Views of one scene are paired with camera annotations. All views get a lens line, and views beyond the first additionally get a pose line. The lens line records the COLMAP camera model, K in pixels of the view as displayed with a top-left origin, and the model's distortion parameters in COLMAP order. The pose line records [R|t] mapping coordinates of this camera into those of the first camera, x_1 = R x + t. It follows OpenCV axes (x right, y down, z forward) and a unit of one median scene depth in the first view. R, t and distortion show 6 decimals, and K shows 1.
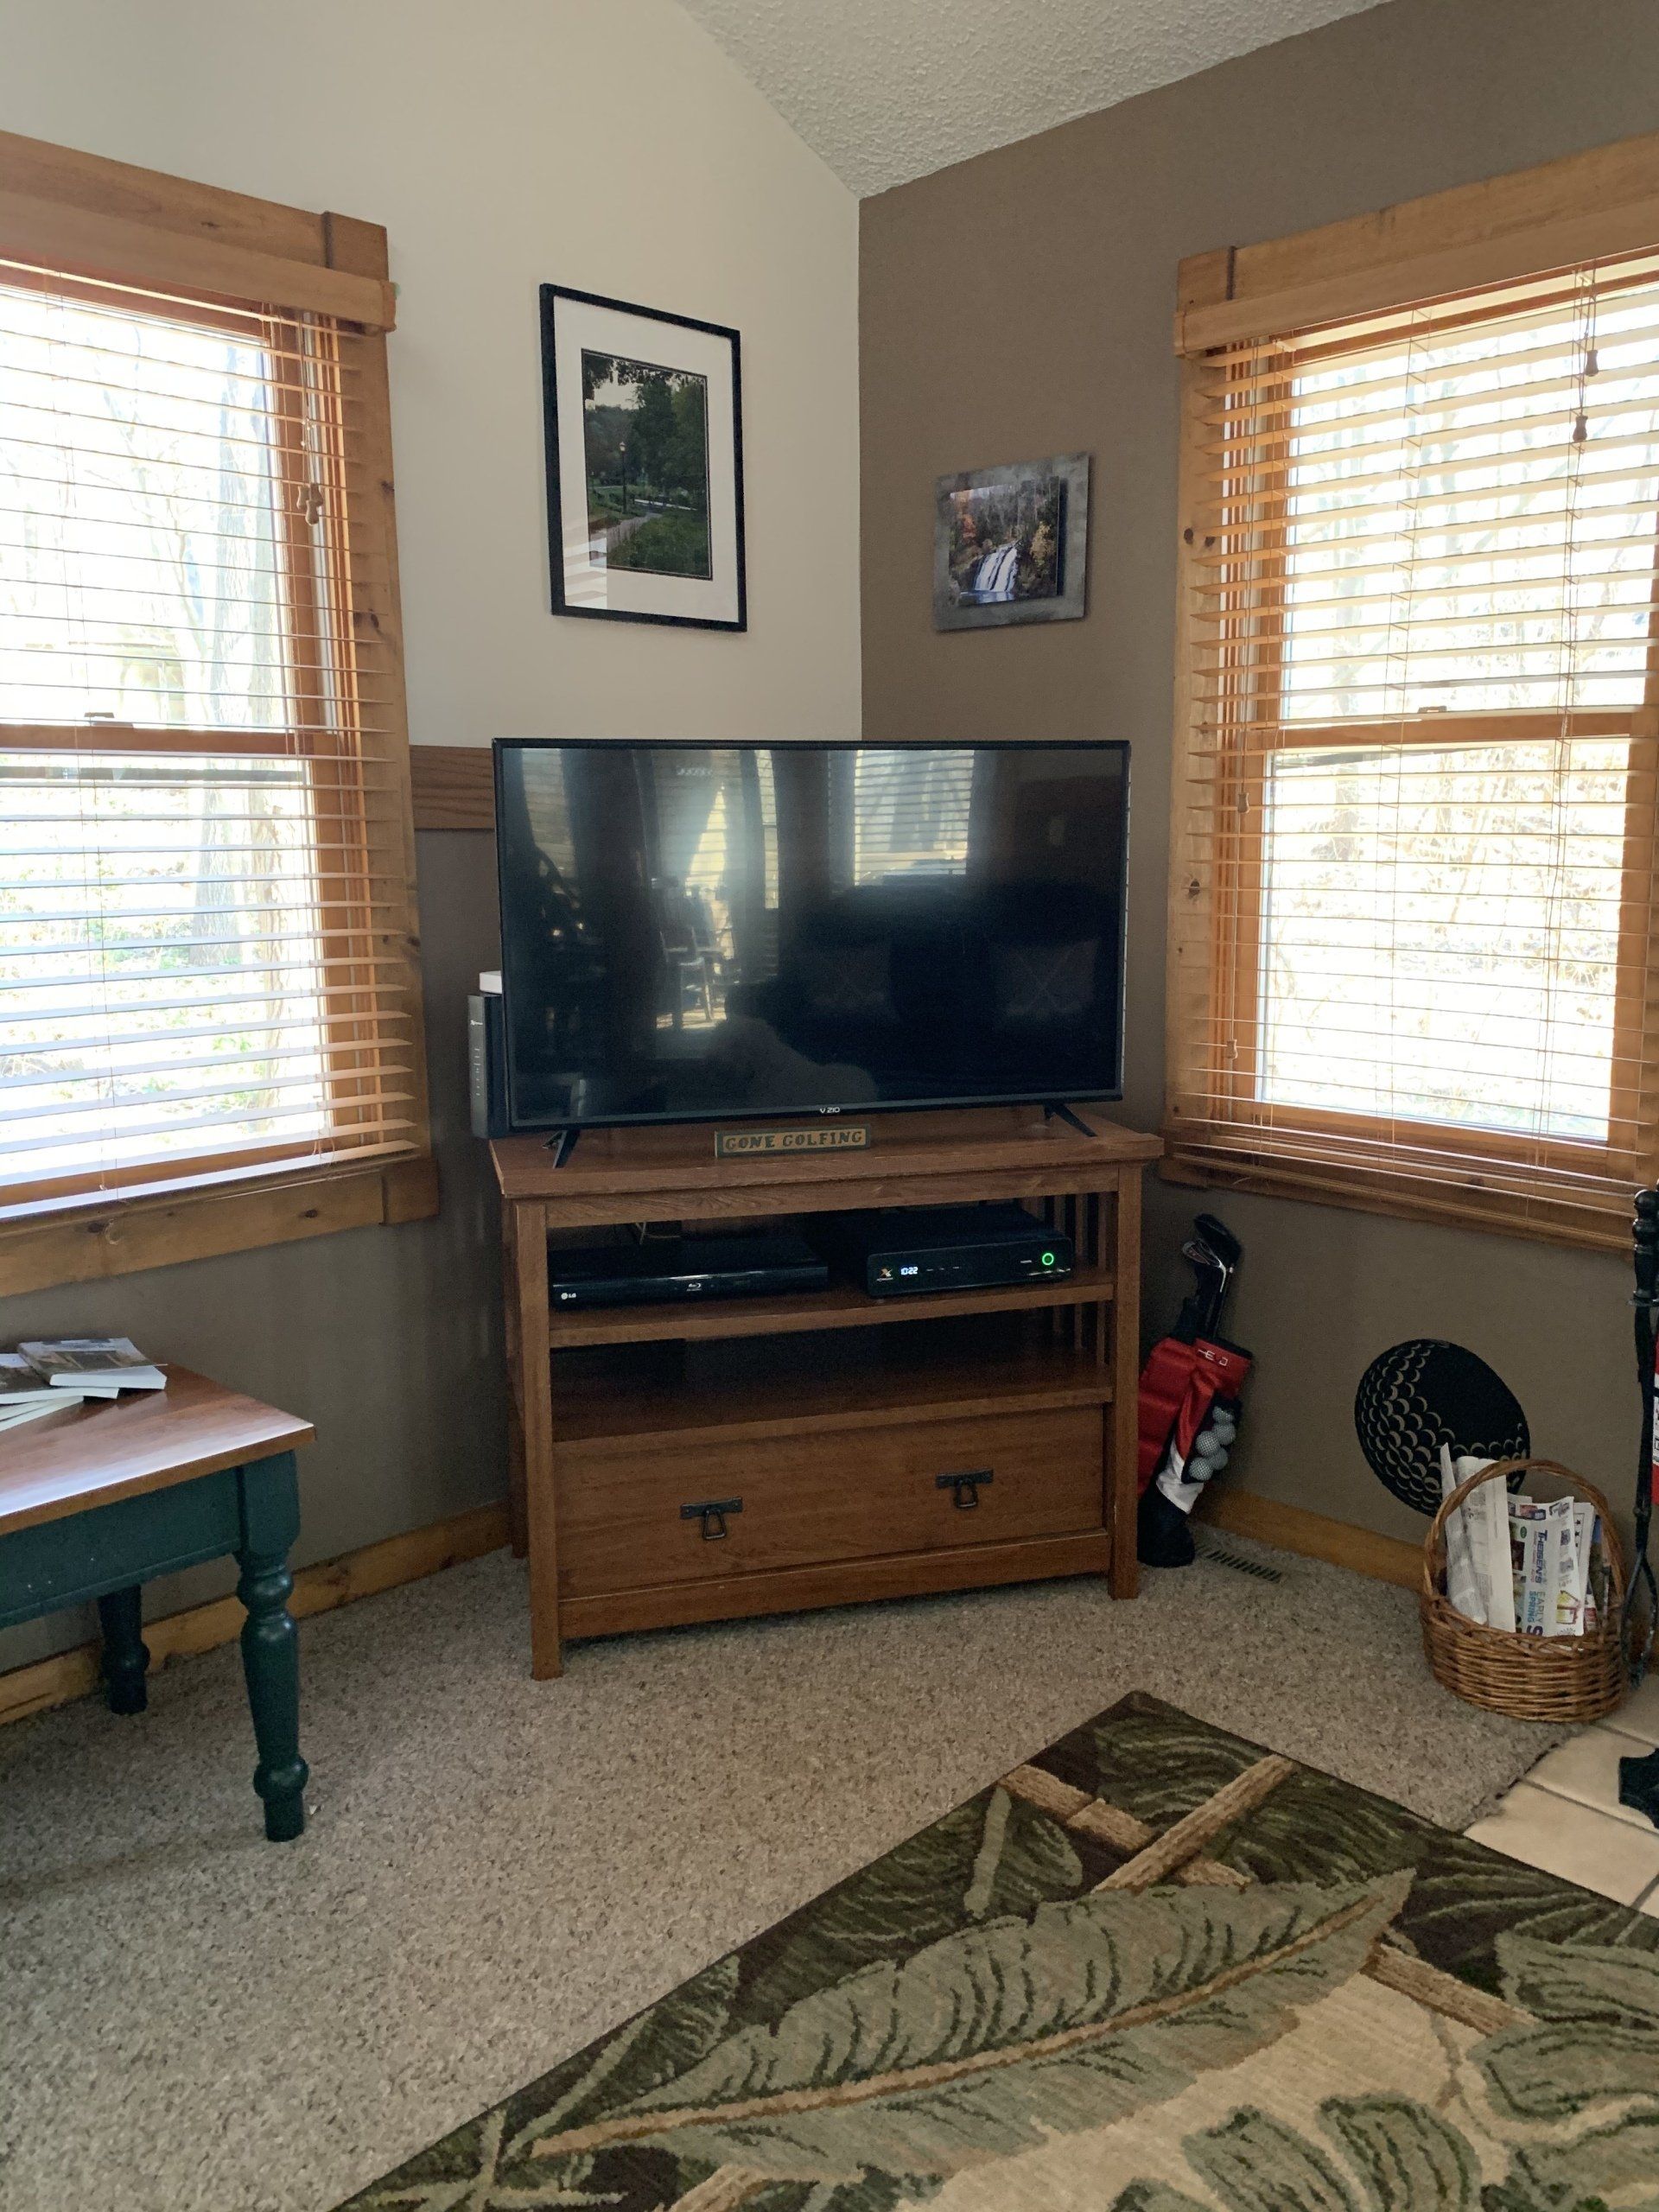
lens RADIAL K [[1664.6, 0, 819.6], [0, 1664.6, 1112.6], [0, 0, 1]] dist [0.002277, -0.004408]
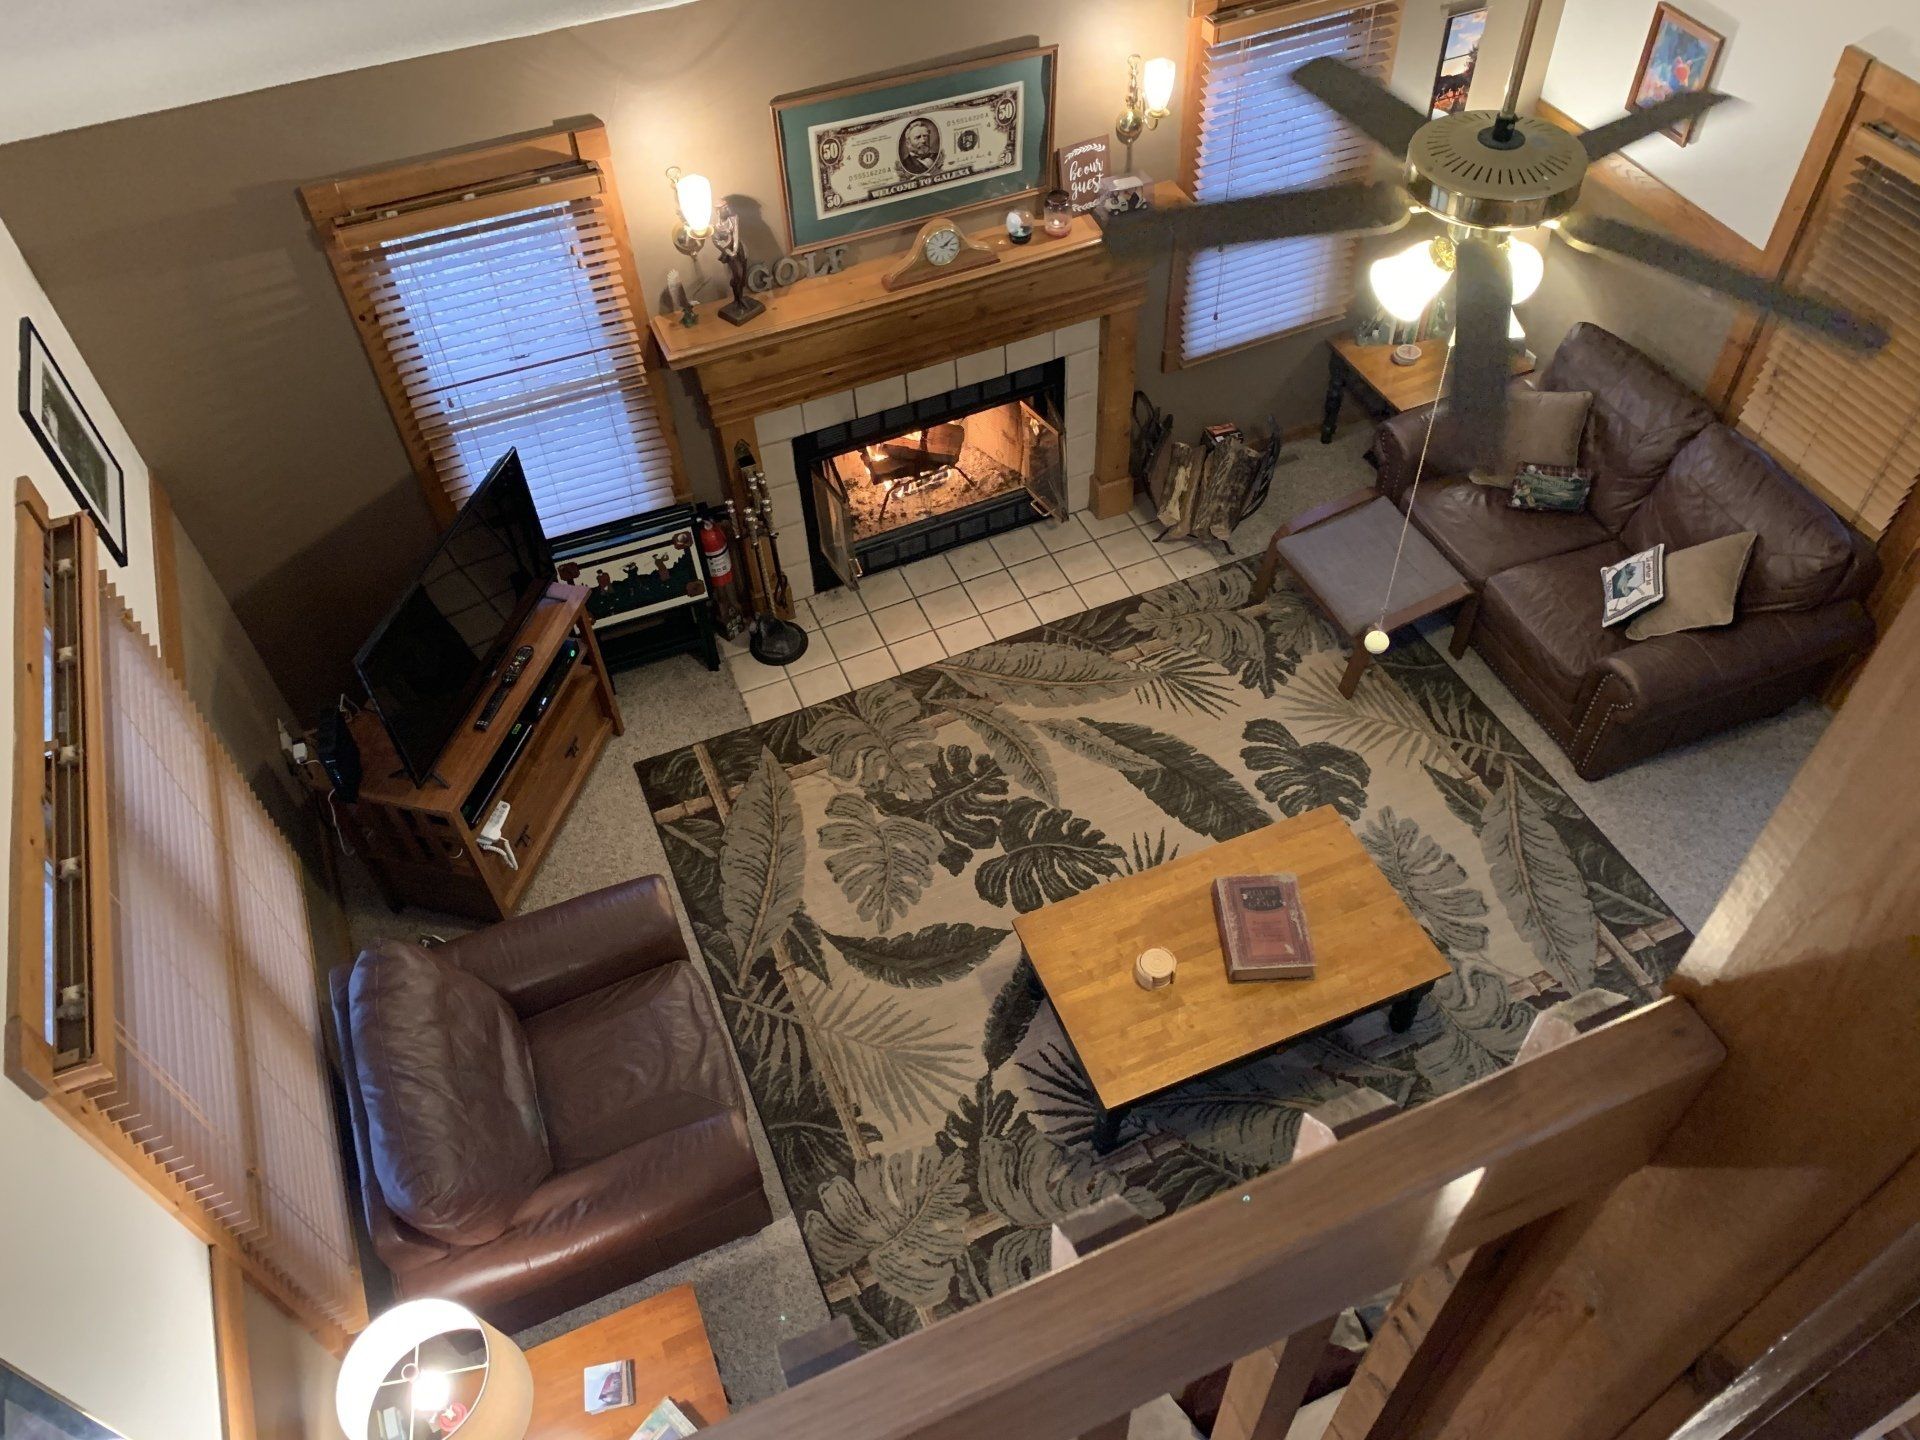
lens RADIAL K [[1465.8, 0, 957.5], [0, 1465.8, 704.5], [0, 0, 1]] dist [0.153784, -0.391319]
pose [[0.372071, -0.699431, 0.610212, -0.873470], [0.183366, 0.699842, 0.690361, -1.102386], [-0.909912, -0.144971, 0.388643, -0.321738]]
